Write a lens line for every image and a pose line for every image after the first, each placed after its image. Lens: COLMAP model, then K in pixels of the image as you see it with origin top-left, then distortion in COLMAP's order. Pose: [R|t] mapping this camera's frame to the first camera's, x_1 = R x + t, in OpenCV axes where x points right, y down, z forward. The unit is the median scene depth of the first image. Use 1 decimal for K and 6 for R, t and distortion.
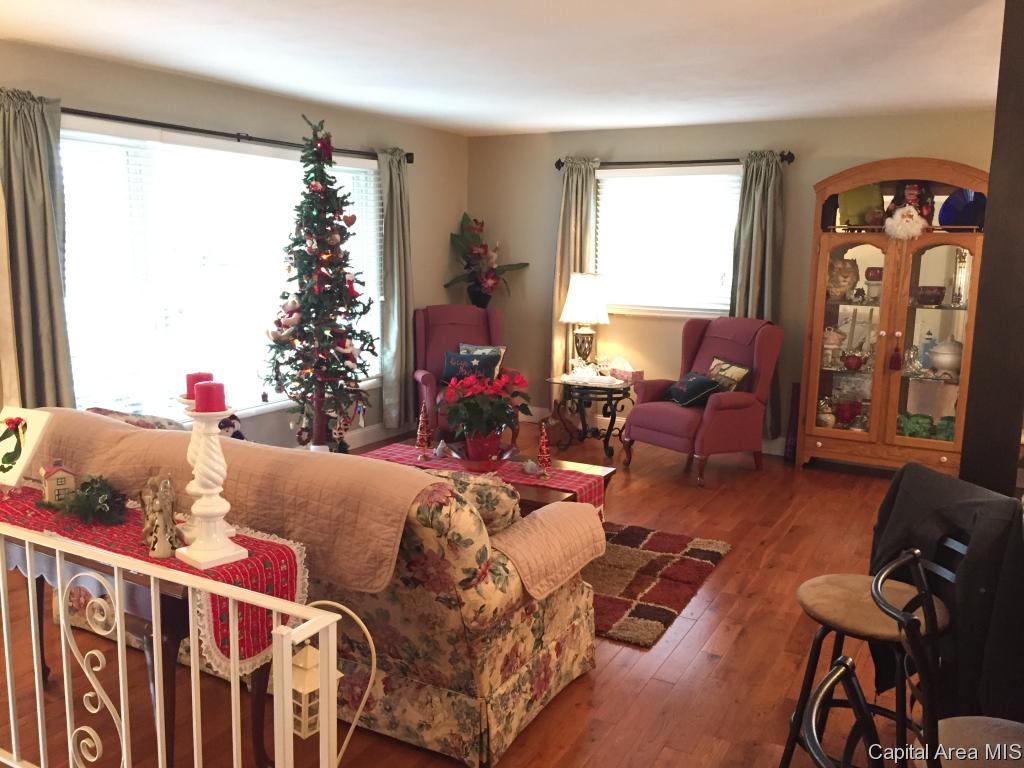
lens RADIAL K [[873.8, 0, 509.9], [0, 873.8, 383.8], [0, 0, 1]] dist [0.067814, -0.068910]
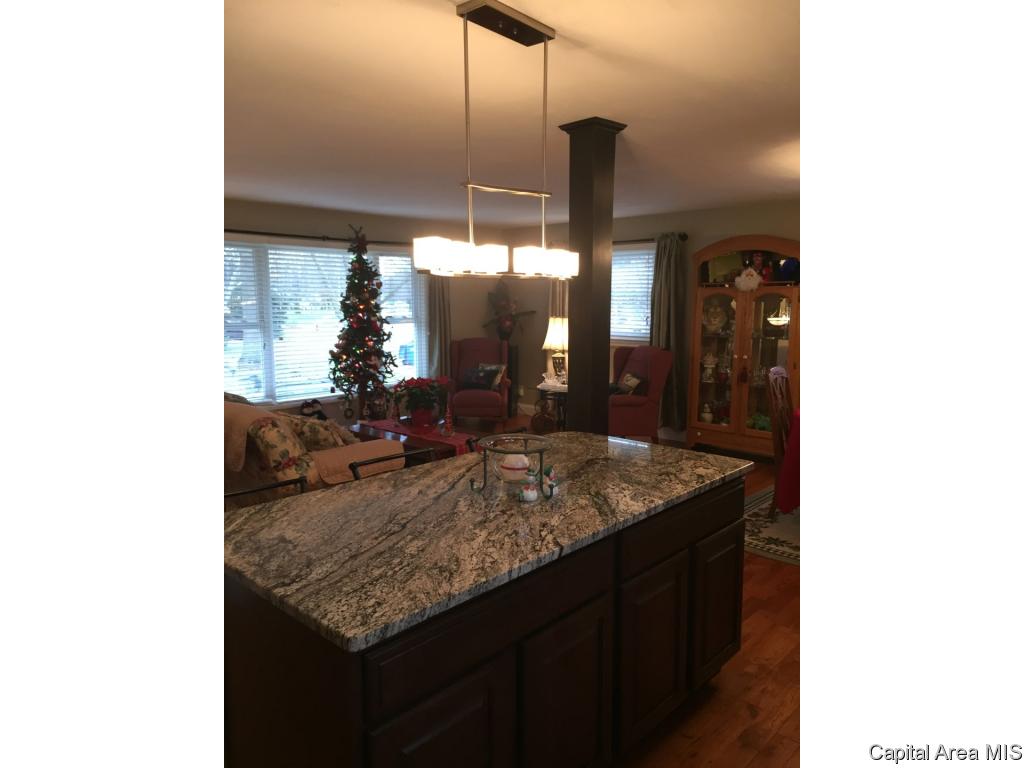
lens RADIAL K [[657.6, 0, 515.8], [0, 657.6, 382.4], [0, 0, 1]] dist [0.057856, -0.000355]
pose [[0.968883, 0.017496, -0.246901, 0.350104], [-0.026293, 0.999130, -0.032377, 0.029384], [0.246120, 0.037861, 0.968500, -0.131569]]
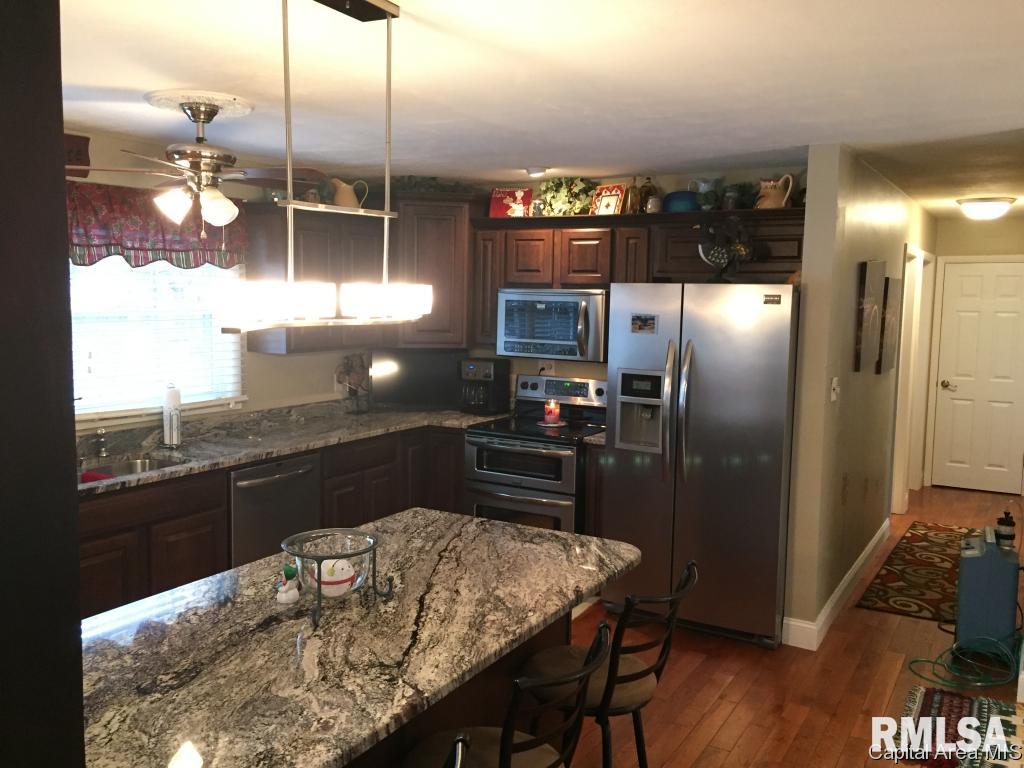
lens RADIAL K [[873.8, 0, 511.8], [0, 873.8, 384.7], [0, 0, 1]] dist [0.067814, -0.068910]
pose [[-0.999118, -0.028547, 0.030795, 0.163270], [-0.019428, 0.964415, 0.263678, -0.120678], [-0.037226, 0.262847, -0.964119, 0.610235]]
